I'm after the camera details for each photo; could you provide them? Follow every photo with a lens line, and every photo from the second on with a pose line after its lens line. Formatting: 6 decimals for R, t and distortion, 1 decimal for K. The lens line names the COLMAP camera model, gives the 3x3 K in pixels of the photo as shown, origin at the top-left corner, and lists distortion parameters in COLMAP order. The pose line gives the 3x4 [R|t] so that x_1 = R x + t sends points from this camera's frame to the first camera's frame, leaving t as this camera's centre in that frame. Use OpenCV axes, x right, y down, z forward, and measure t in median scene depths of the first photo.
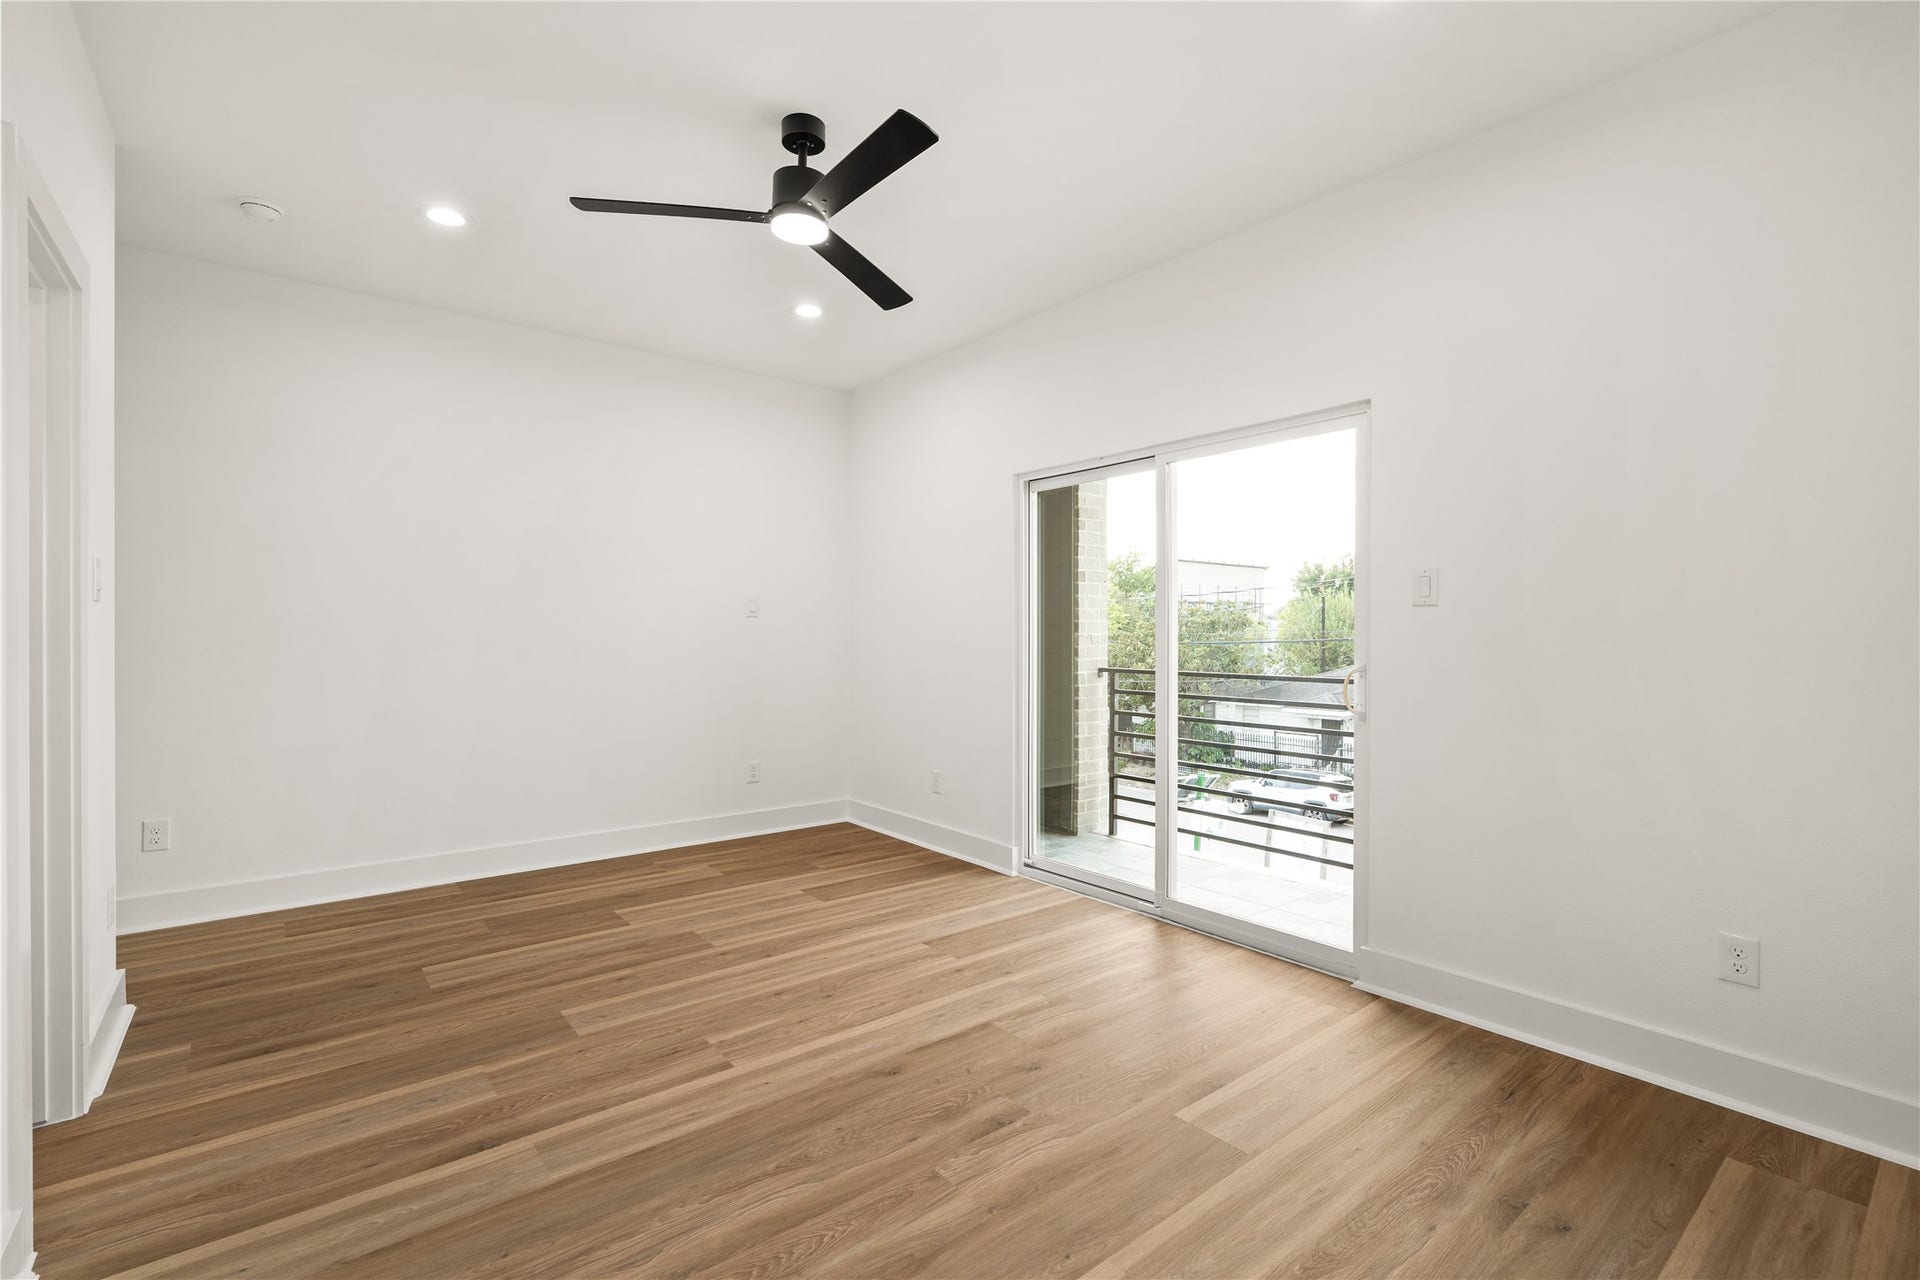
lens RADIAL K [[861.9, 0, 960.4], [0, 861.9, 636.0], [0, 0, 1]] dist [-0.007682, 0.000710]
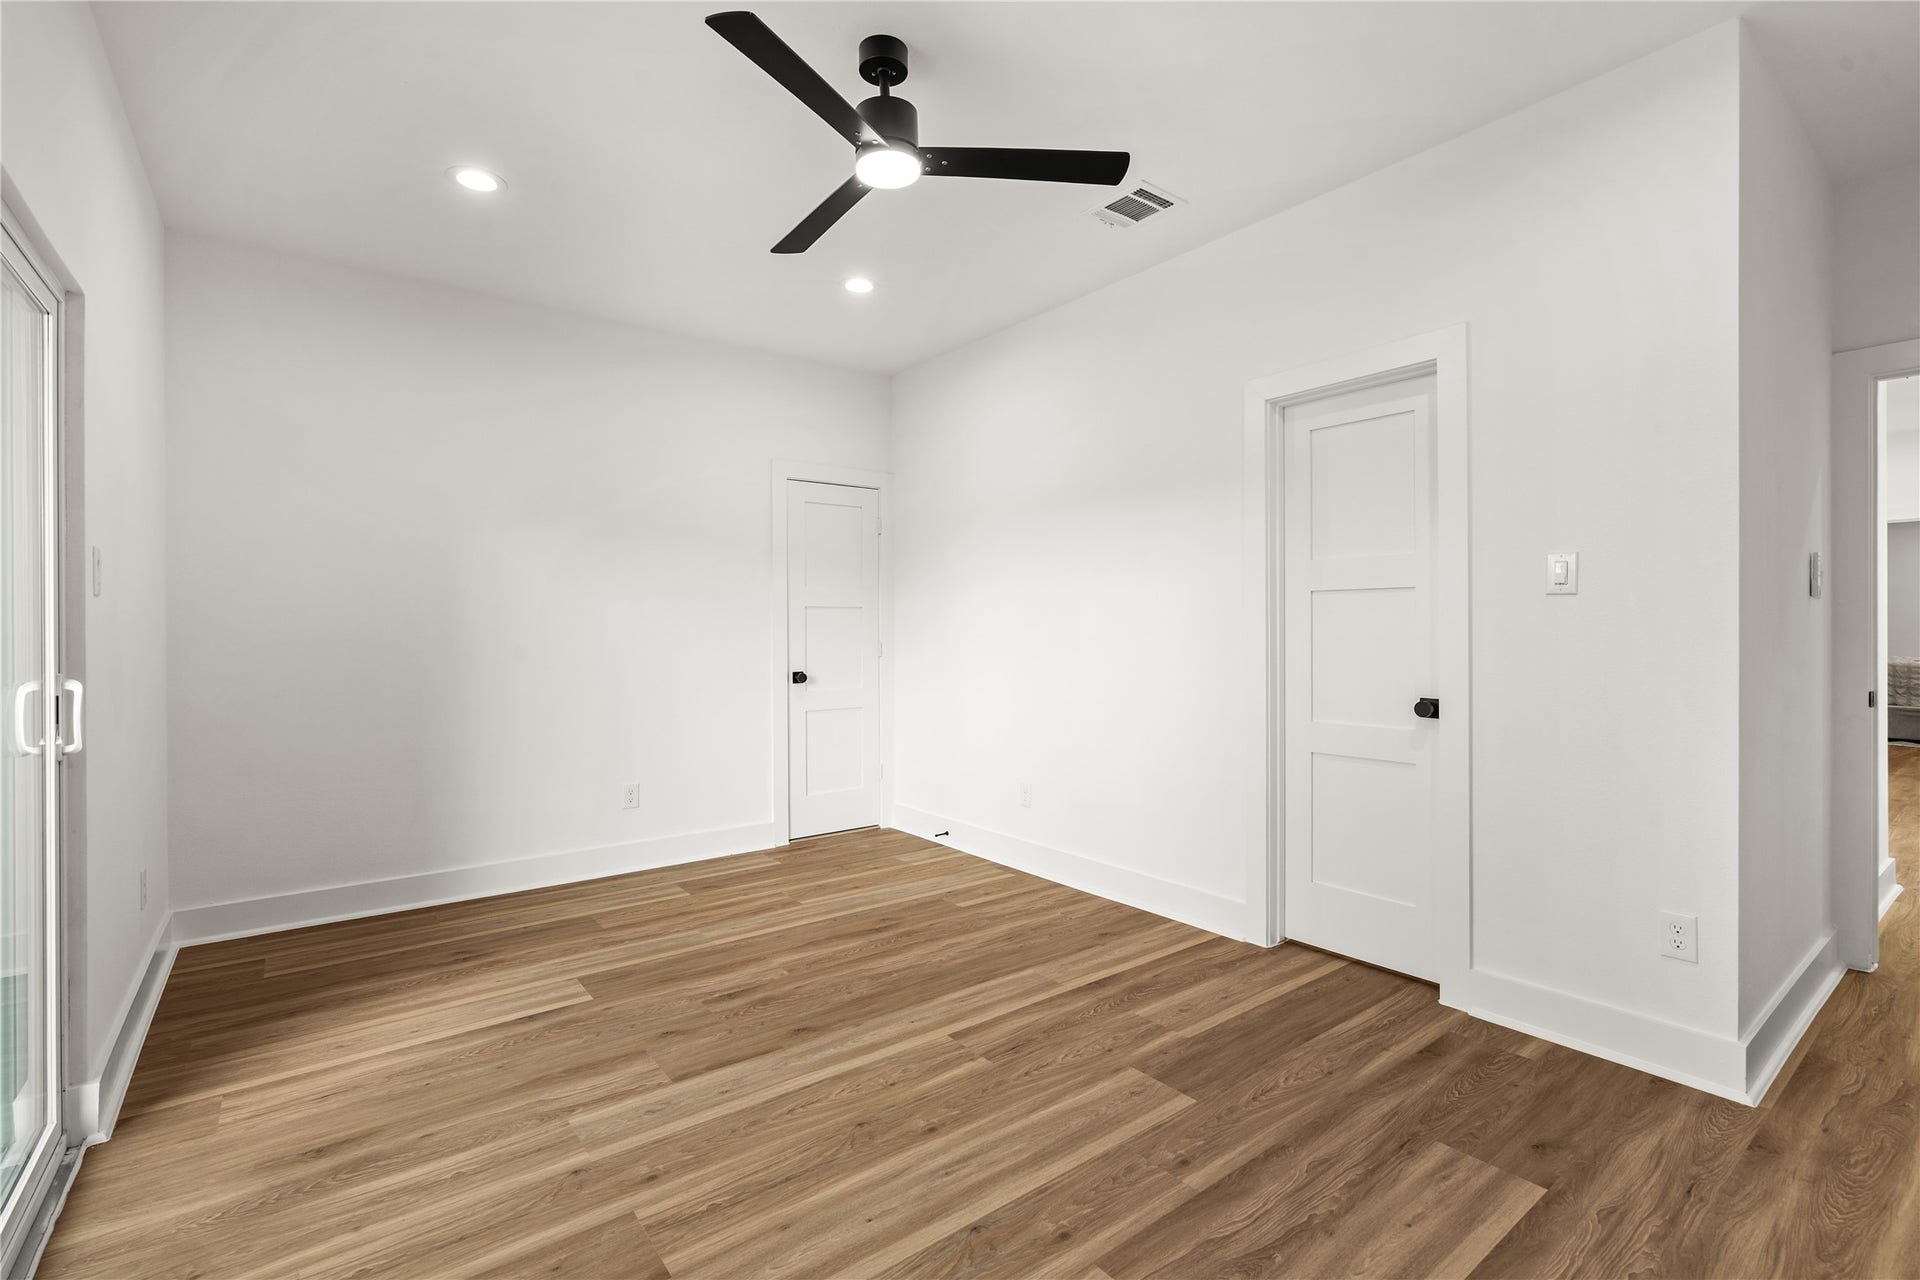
lens RADIAL K [[861.9, 0, 961.4], [0, 861.9, 634.4], [0, 0, 1]] dist [-0.007682, 0.000710]
pose [[-0.999763, 0.002246, 0.021673, -0.307992], [0.002408, 0.999969, 0.007452, -0.002765], [-0.021656, 0.007503, -0.999737, 2.084073]]
